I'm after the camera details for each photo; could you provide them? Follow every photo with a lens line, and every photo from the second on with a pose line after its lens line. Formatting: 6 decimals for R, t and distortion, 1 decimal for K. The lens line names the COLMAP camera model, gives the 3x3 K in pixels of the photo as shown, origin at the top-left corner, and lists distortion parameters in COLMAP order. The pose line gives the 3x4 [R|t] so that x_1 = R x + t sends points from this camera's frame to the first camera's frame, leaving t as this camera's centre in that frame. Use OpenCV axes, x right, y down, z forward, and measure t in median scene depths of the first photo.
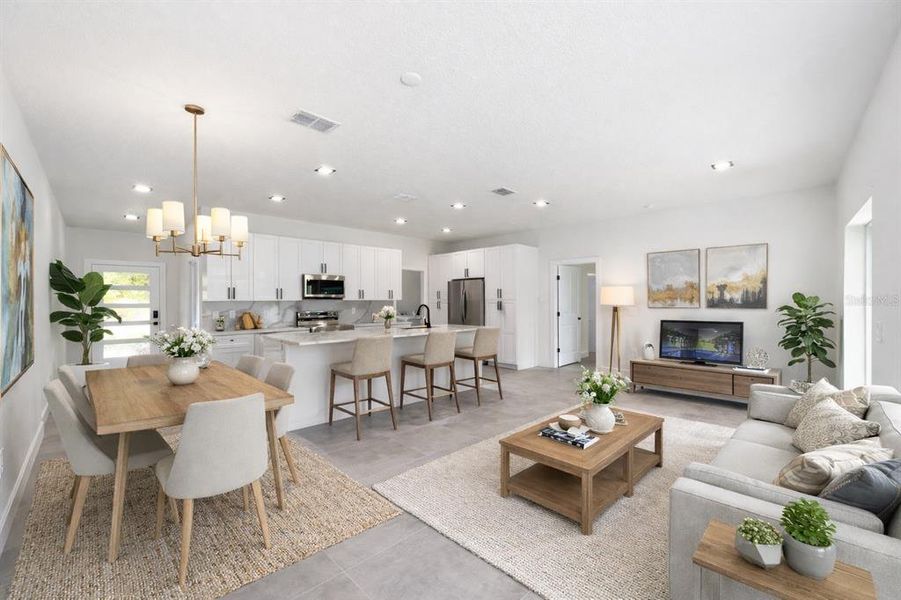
lens RADIAL K [[347.8, 0, 448.0], [0, 347.8, 302.6], [0, 0, 1]] dist [-0.016149, 0.008795]
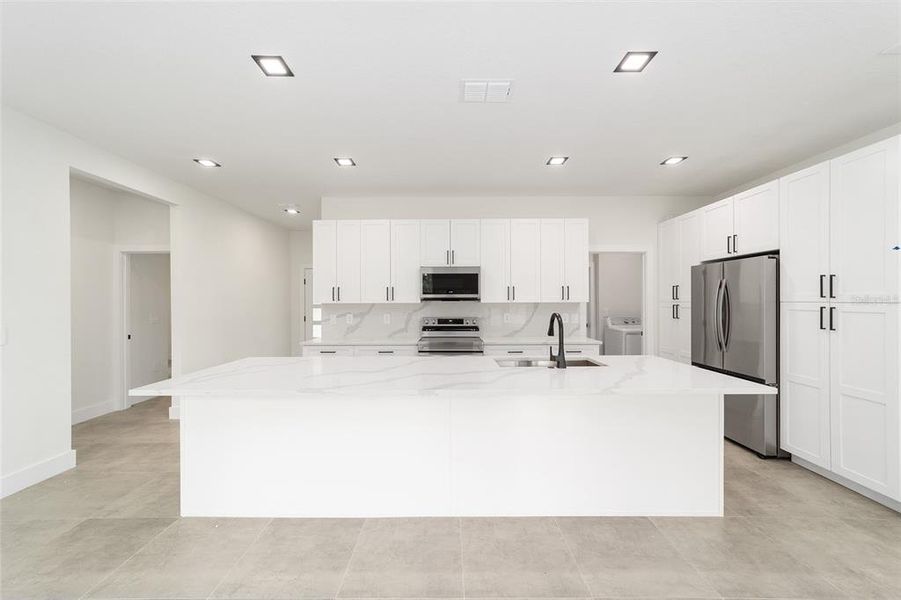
lens RADIAL K [[347.8, 0, 448.0], [0, 347.8, 302.6], [0, 0, 1]] dist [-0.016149, 0.008795]
pose [[0.693509, 0.005338, -0.720428, 0.139840], [-0.005489, 0.999983, 0.002126, -0.007452], [0.720427, 0.002480, 0.693527, 0.465625]]
